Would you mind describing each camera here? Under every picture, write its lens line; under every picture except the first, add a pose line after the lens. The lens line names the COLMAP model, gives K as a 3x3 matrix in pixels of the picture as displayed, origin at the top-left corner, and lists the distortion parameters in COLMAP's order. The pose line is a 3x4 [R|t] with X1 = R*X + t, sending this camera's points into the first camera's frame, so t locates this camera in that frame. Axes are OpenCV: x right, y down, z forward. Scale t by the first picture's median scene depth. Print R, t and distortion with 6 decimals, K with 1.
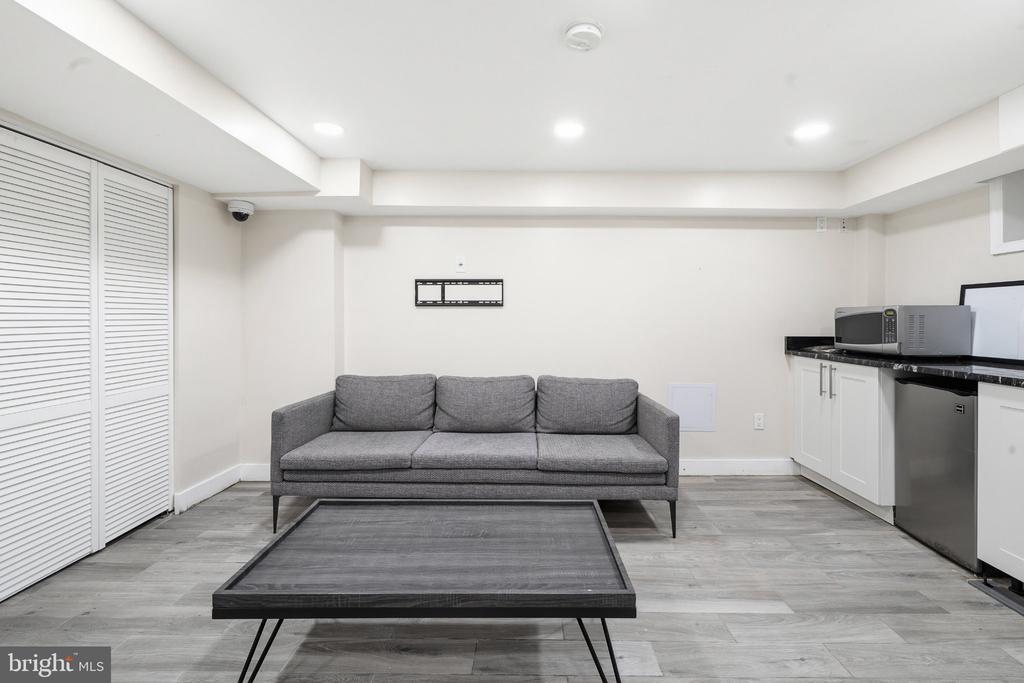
lens RADIAL K [[443.7, 0, 510.0], [0, 443.7, 321.3], [0, 0, 1]] dist [0.000693, 0.000202]
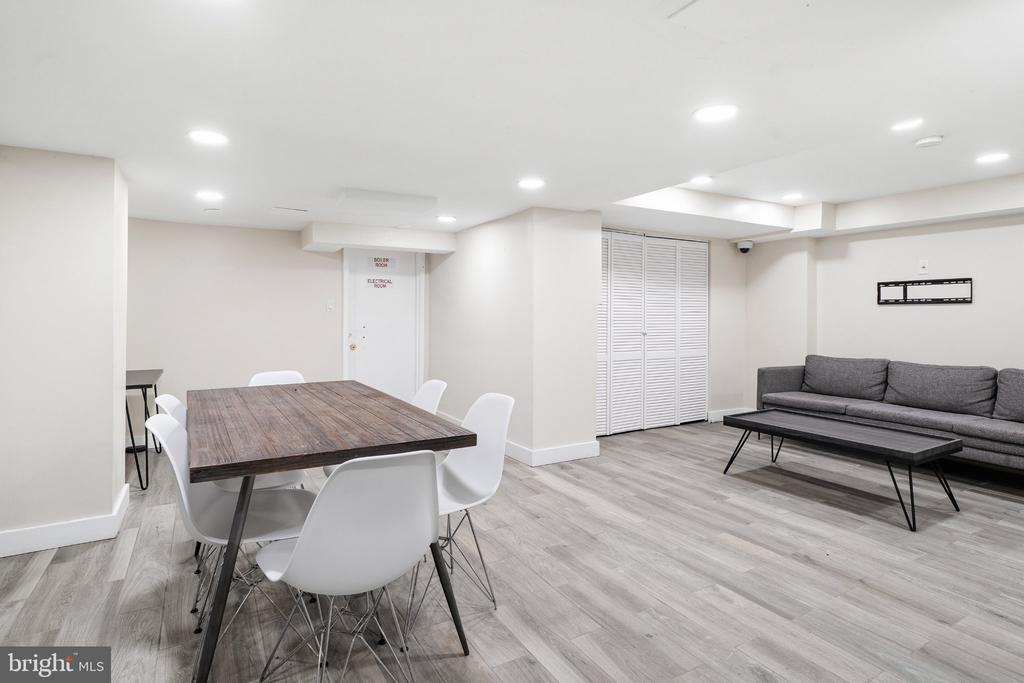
lens RADIAL K [[495.8, 0, 512.1], [0, 495.8, 317.2], [0, 0, 1]] dist [-0.000440, -0.000029]
pose [[0.527319, 0.005838, -0.849647, 0.524977], [-0.006458, 0.999975, 0.002862, 0.005141], [0.849643, 0.003978, 0.527344, -0.728407]]
